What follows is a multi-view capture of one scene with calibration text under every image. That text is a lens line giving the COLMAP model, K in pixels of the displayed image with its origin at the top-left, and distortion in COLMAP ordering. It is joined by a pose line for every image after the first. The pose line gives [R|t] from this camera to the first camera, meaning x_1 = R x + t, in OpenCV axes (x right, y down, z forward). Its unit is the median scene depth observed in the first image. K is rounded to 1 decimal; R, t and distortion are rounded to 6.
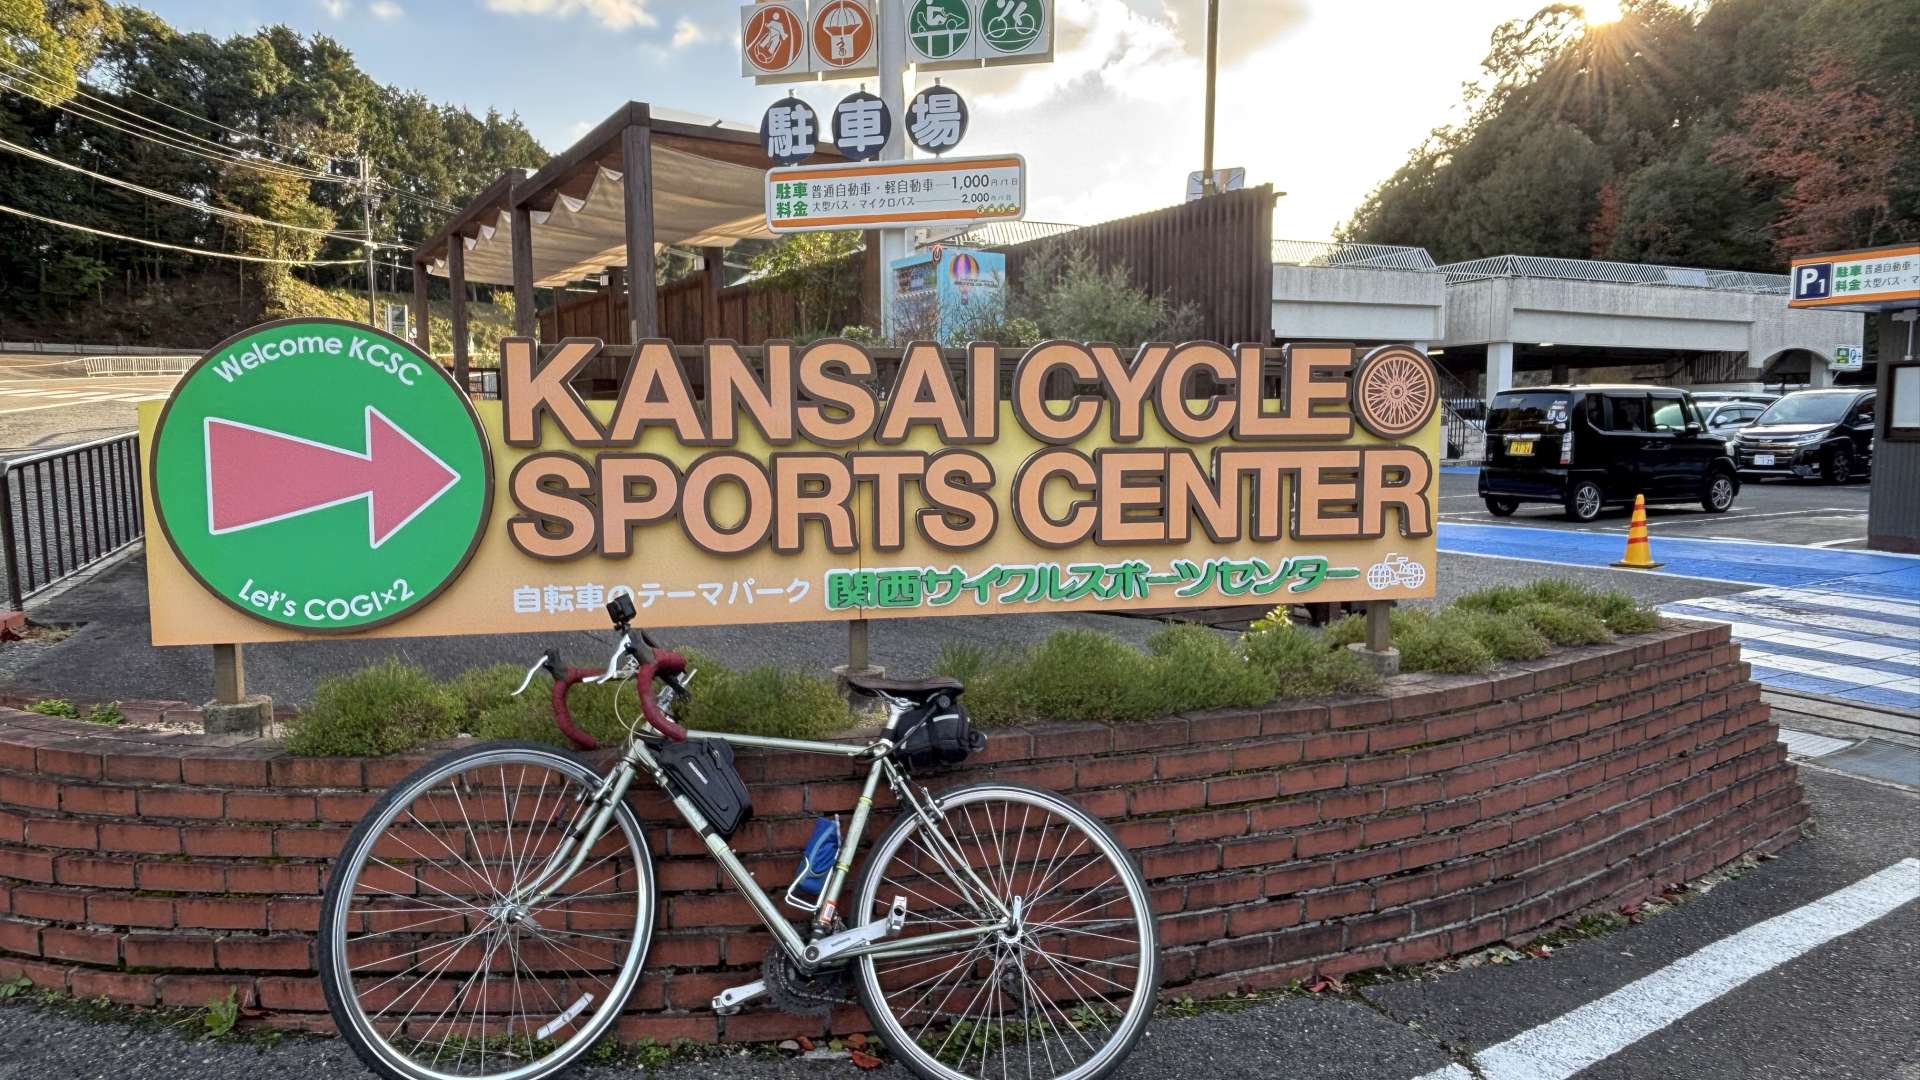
lens RADIAL K [[1207.1, 0, 960.0], [0, 1207.1, 540.0], [0, 0, 1]] dist [0.077510, -0.099480]
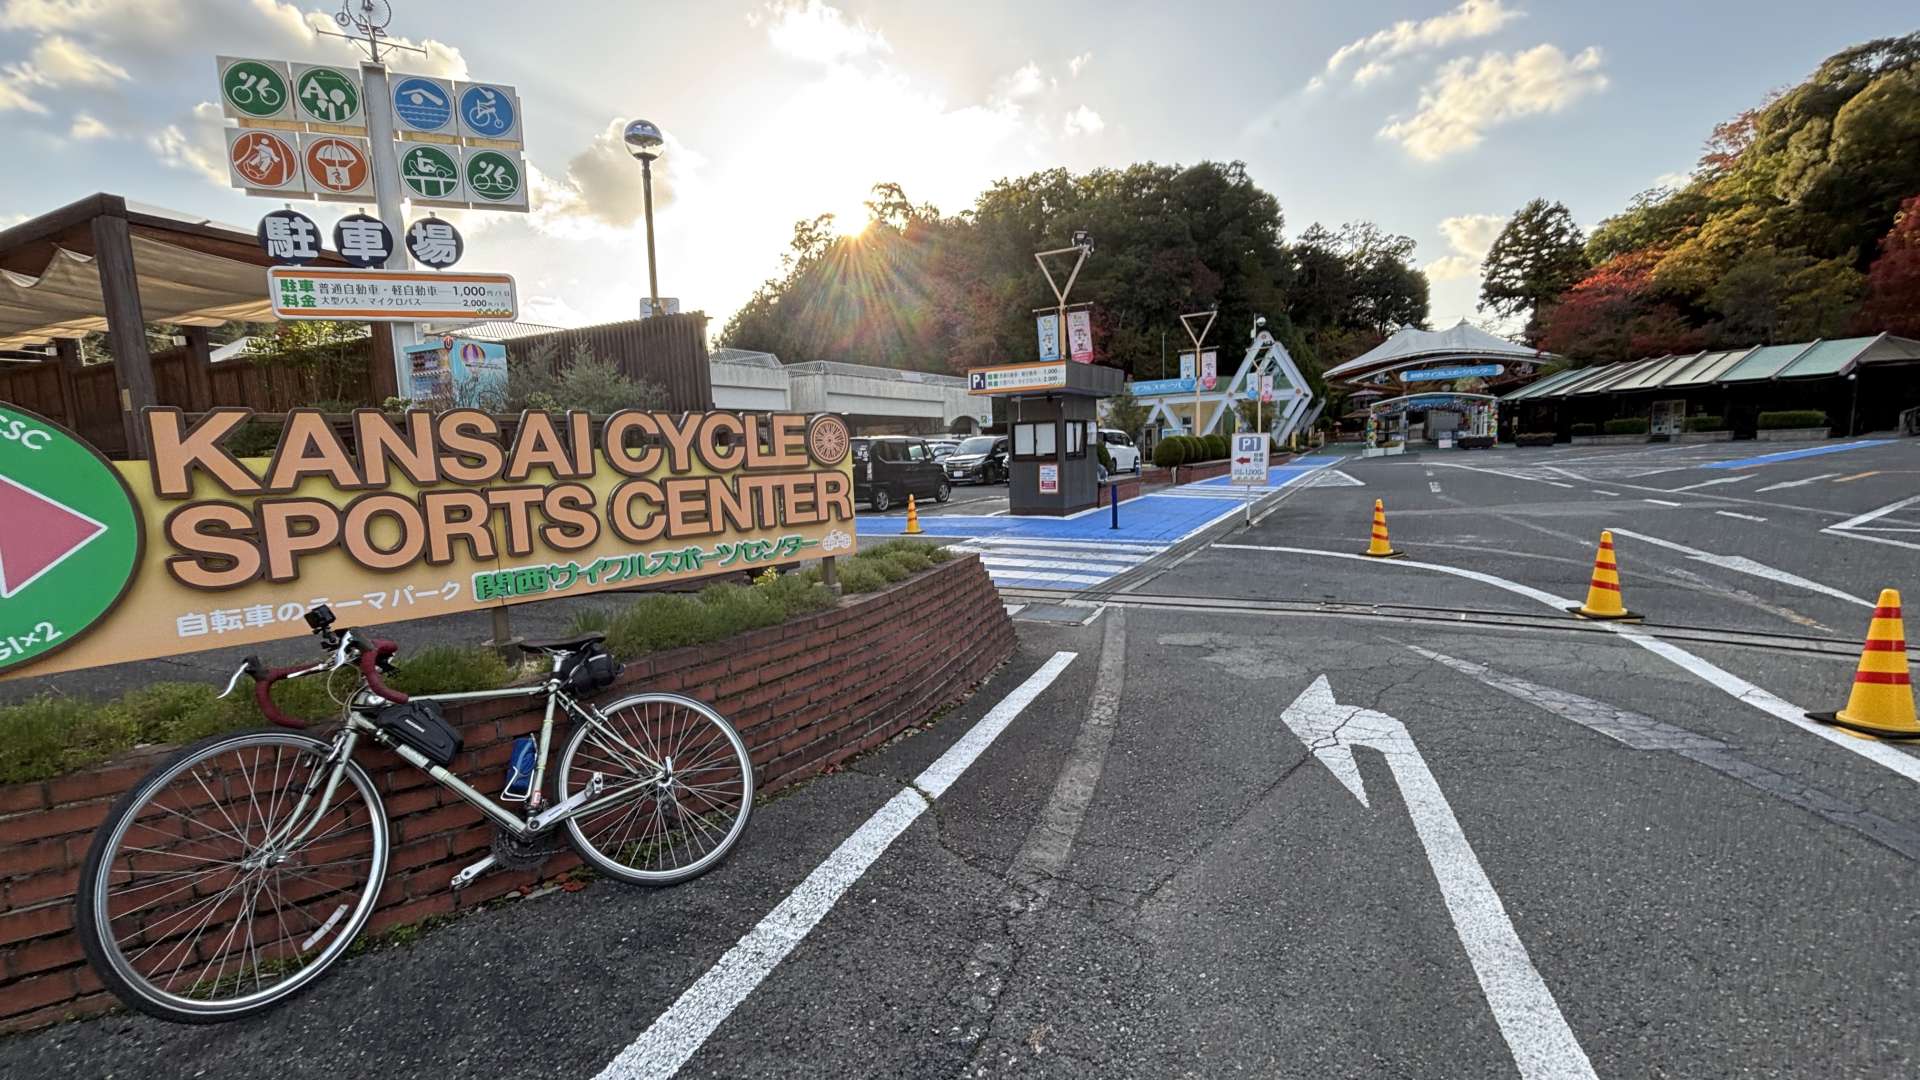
lens RADIAL K [[784.6, 0, 960.0], [0, 784.6, 540.0], [0, 0, 1]] dist [-0.001533, 0.004350]
pose [[0.824274, -0.089317, 0.559102, -0.143840], [0.087831, 0.995696, 0.029575, 0.008309], [-0.559337, 0.024729, 0.828571, -0.065734]]
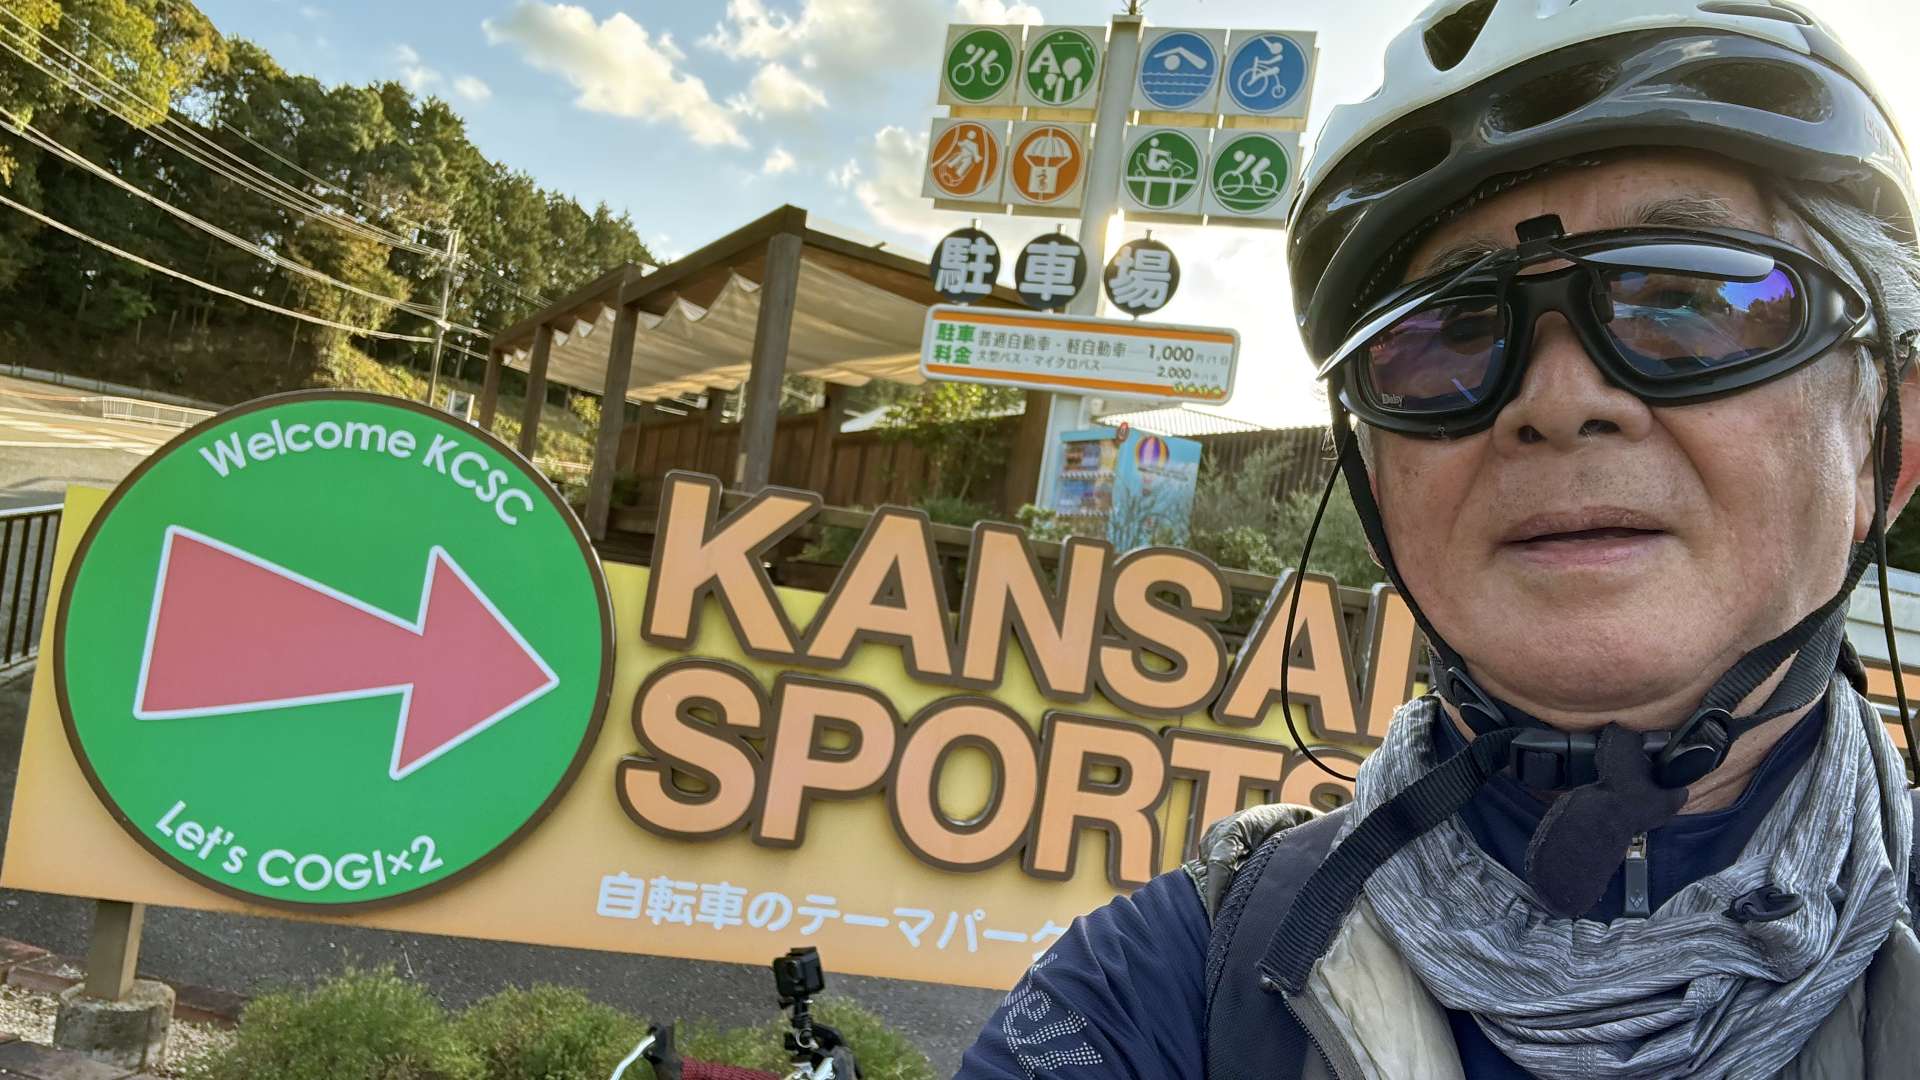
lens RADIAL K [[1316.4, 0, 985.9], [0, 1316.4, 563.3], [0, 0, 1]] dist [0.168956, -0.264470]
pose [[0.987407, 0.154285, -0.034966, -0.163826], [-0.157477, 0.979672, -0.124273, -0.053428], [0.015082, 0.128215, 0.991632, 0.295925]]
